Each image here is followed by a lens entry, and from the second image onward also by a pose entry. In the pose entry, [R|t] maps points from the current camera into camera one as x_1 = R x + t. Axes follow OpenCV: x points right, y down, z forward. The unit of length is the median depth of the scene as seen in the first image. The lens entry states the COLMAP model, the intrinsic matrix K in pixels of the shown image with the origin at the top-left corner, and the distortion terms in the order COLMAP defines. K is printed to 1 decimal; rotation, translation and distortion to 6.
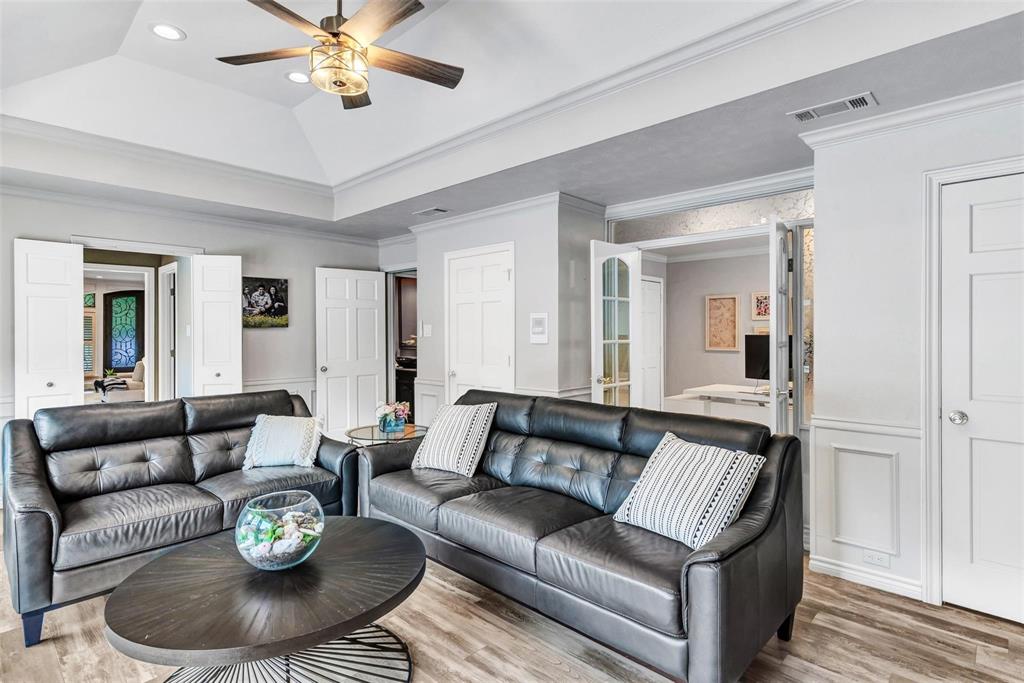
lens RADIAL K [[524.6, 0, 509.5], [0, 524.6, 336.0], [0, 0, 1]] dist [-0.002025, 0.005285]
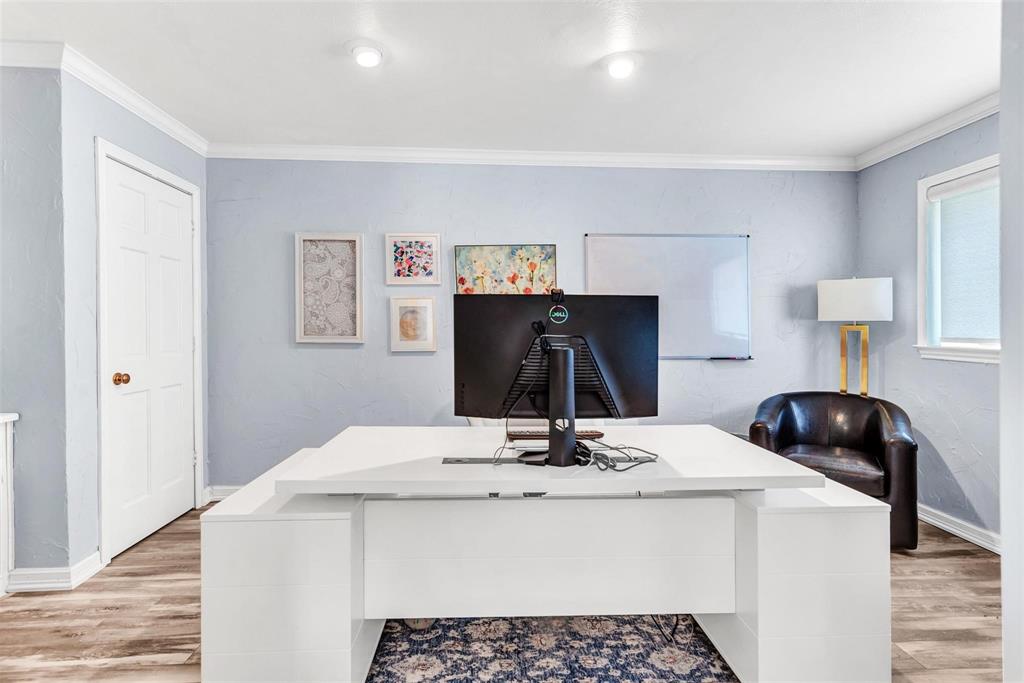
lens RADIAL K [[524.6, 0, 514.3], [0, 524.6, 329.8], [0, 0, 1]] dist [-0.002025, 0.005285]
pose [[0.674335, -0.003420, 0.738417, 0.151753], [0.000208, 0.999990, 0.004441, 0.012697], [-0.738425, -0.002841, 0.674329, 0.527553]]
